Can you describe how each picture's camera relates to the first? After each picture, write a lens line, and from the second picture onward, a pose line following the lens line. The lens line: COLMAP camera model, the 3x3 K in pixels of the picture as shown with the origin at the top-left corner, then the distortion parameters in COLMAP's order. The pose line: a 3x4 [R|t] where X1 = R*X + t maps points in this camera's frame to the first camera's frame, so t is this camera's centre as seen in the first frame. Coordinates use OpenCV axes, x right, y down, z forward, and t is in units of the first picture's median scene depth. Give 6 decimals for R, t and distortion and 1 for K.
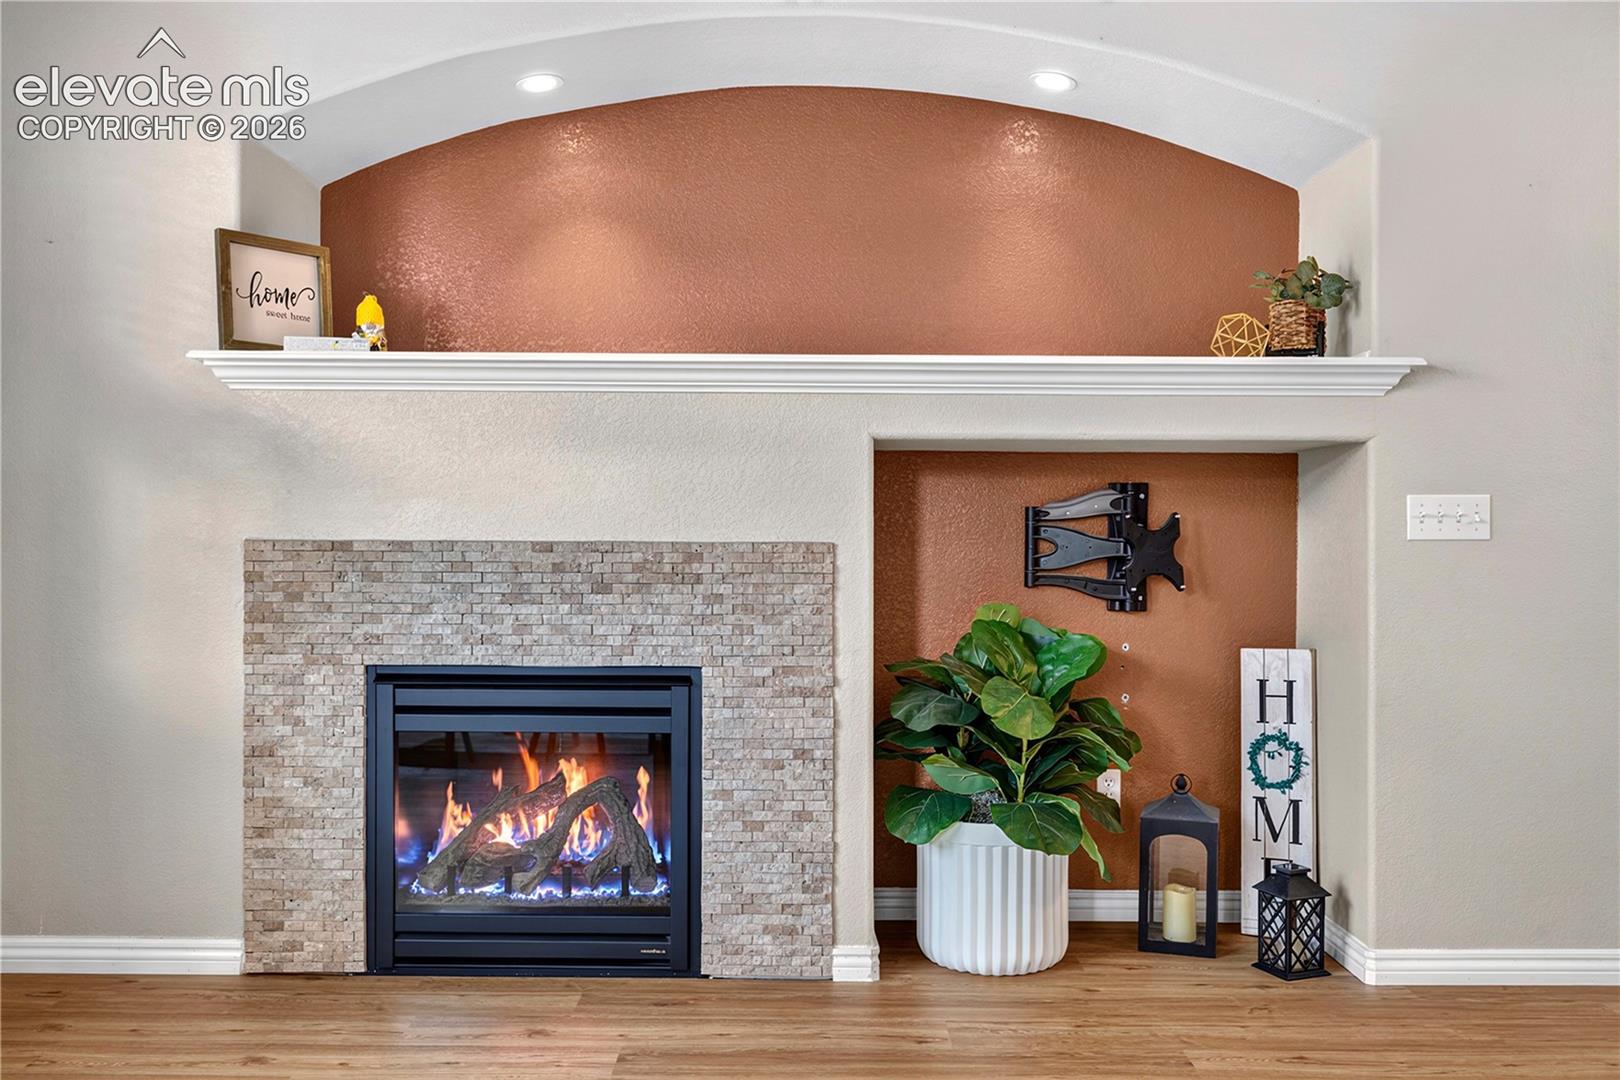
lens RADIAL K [[1403.1, 0, 808.2], [0, 1403.1, 552.4], [0, 0, 1]] dist [-0.003041, -0.003564]
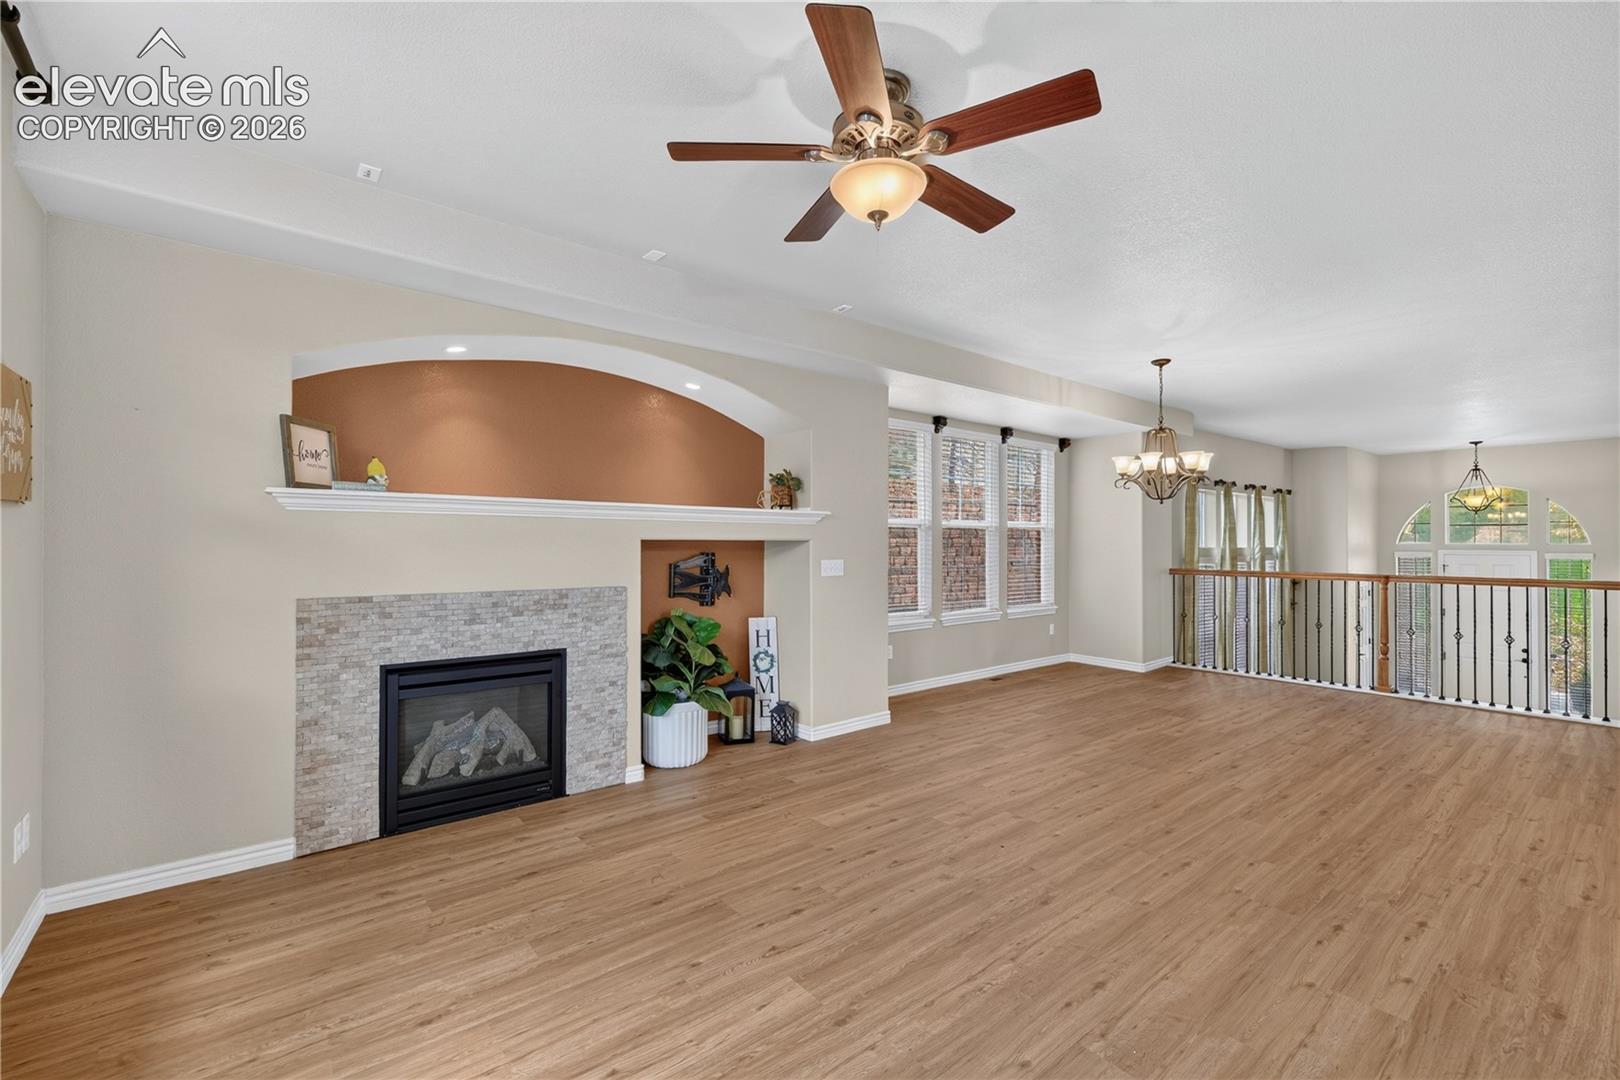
lens RADIAL K [[698.8, 0, 805.8], [0, 698.8, 535.8], [0, 0, 1]] dist [-0.007721, 0.001993]
pose [[0.771142, 0.003623, 0.636652, -0.463651], [0.004885, 0.999921, -0.011608, -0.072317], [-0.636644, 0.012062, 0.771064, -0.036766]]
